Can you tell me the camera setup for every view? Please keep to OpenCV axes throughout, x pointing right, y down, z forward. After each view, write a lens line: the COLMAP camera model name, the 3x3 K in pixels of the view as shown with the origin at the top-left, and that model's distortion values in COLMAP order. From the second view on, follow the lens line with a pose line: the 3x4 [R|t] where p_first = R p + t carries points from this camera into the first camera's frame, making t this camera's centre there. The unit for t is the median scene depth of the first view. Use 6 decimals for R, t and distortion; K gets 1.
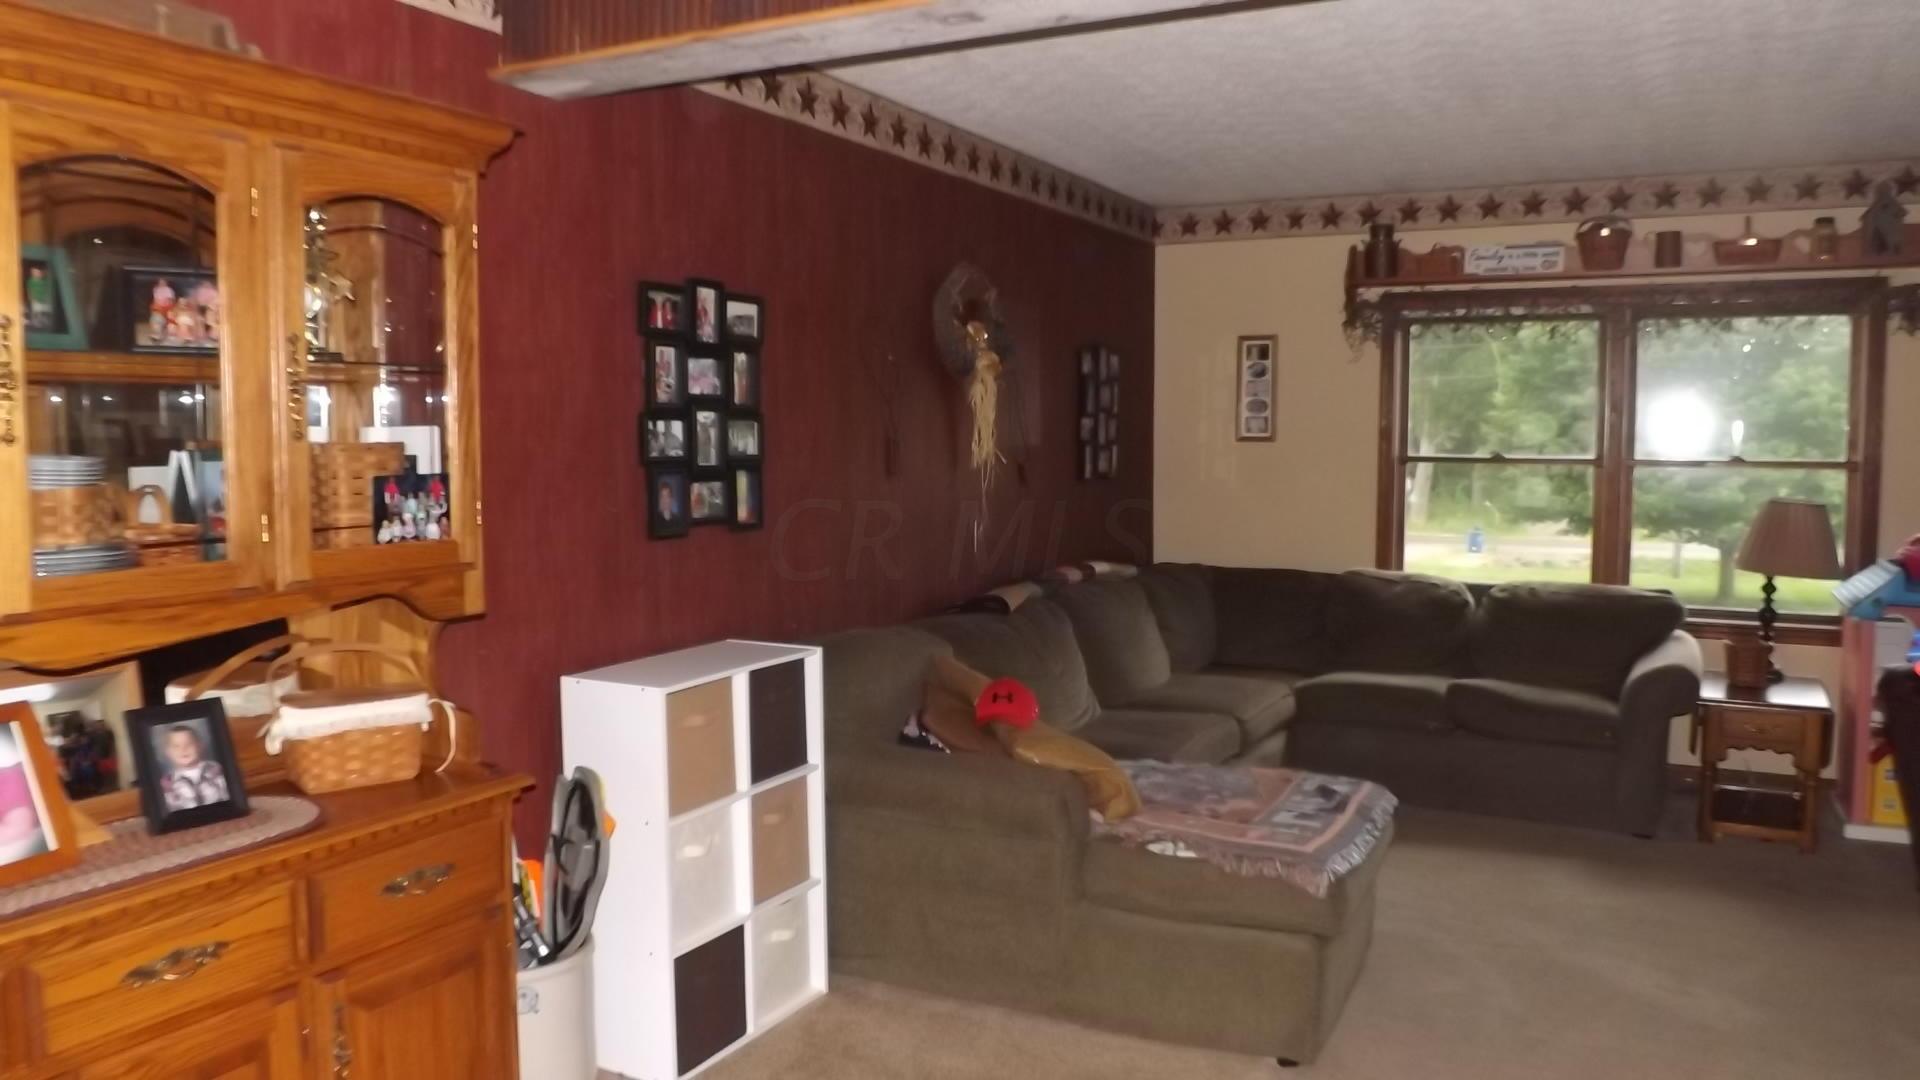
lens RADIAL K [[1375.9, 0, 967.5], [0, 1375.9, 536.1], [0, 0, 1]] dist [-0.063985, 0.005840]
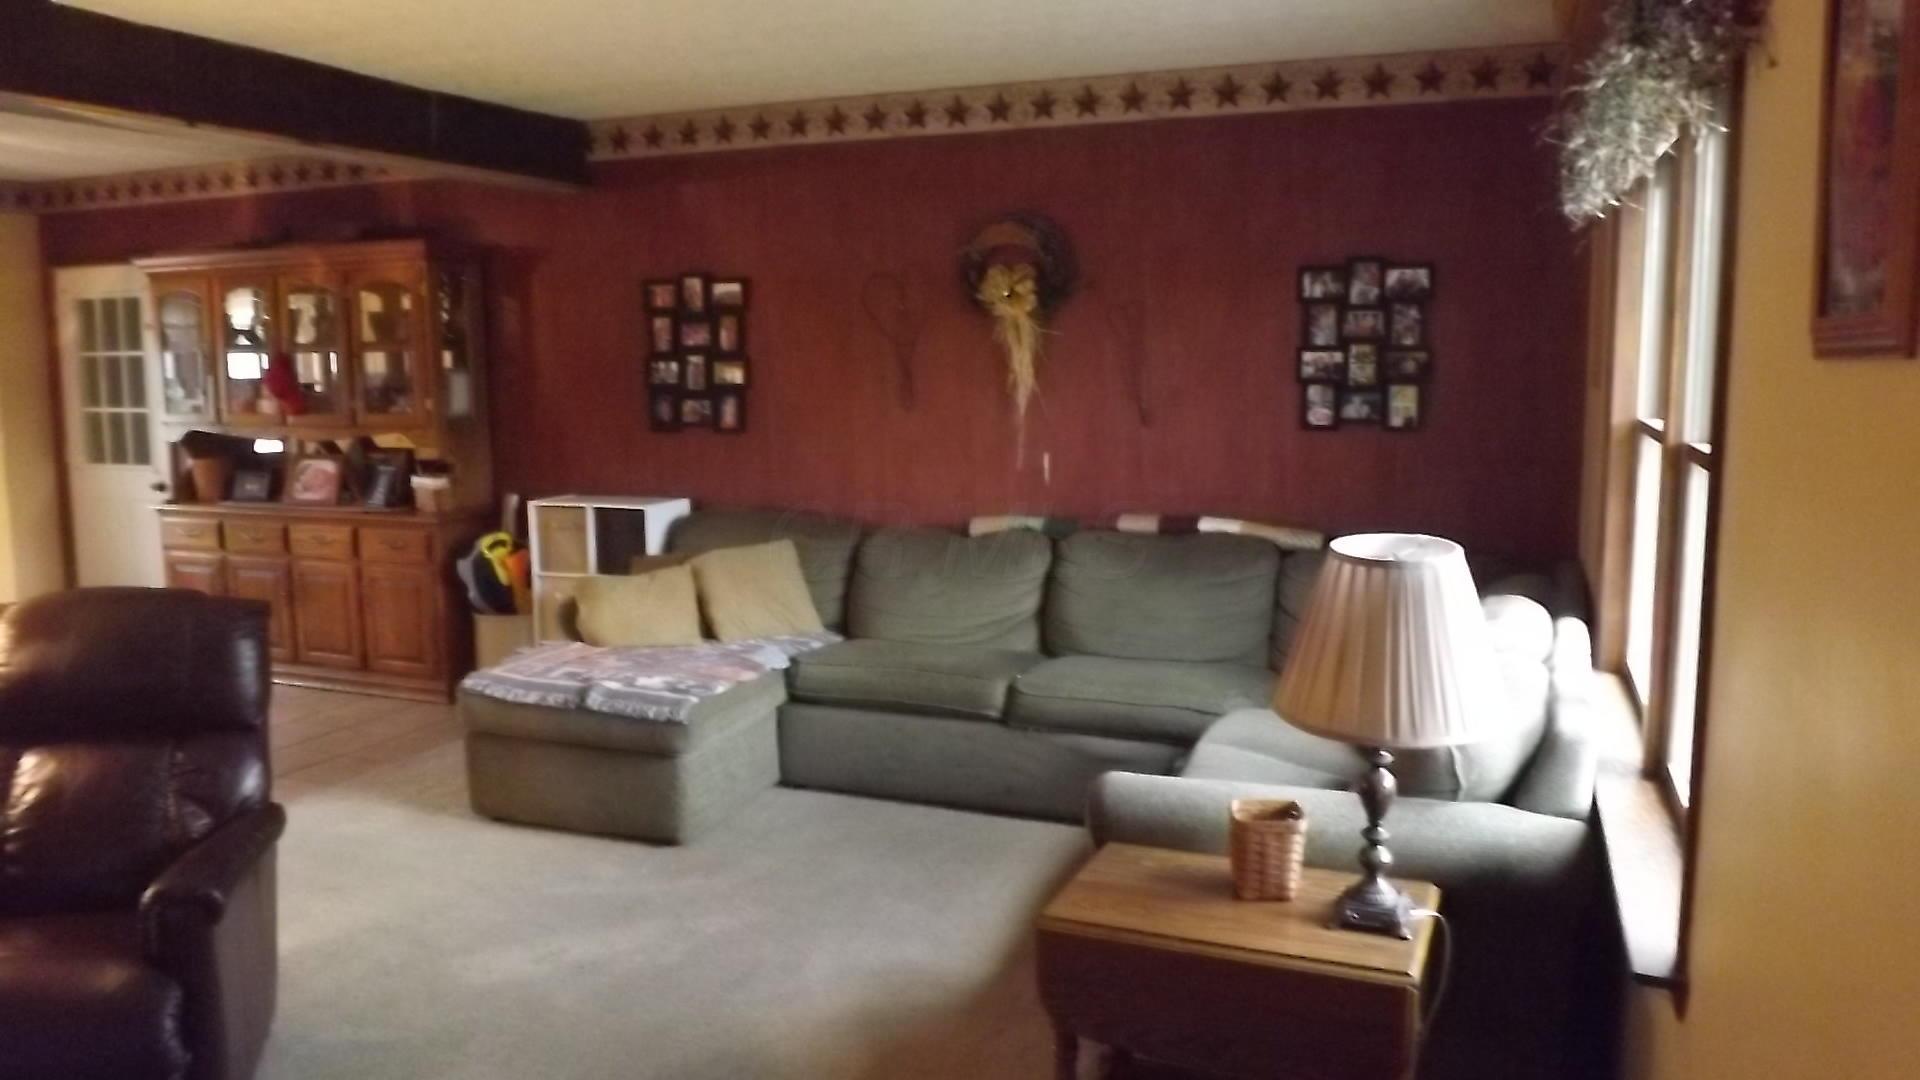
lens RADIAL K [[1375.9, 0, 967.5], [0, 1375.9, 536.1], [0, 0, 1]] dist [-0.063985, 0.005840]
pose [[0.121251, 0.138144, -0.982962, 1.447432], [-0.069173, 0.989037, 0.130465, -0.113816], [0.990209, 0.052175, 0.129478, 1.124852]]
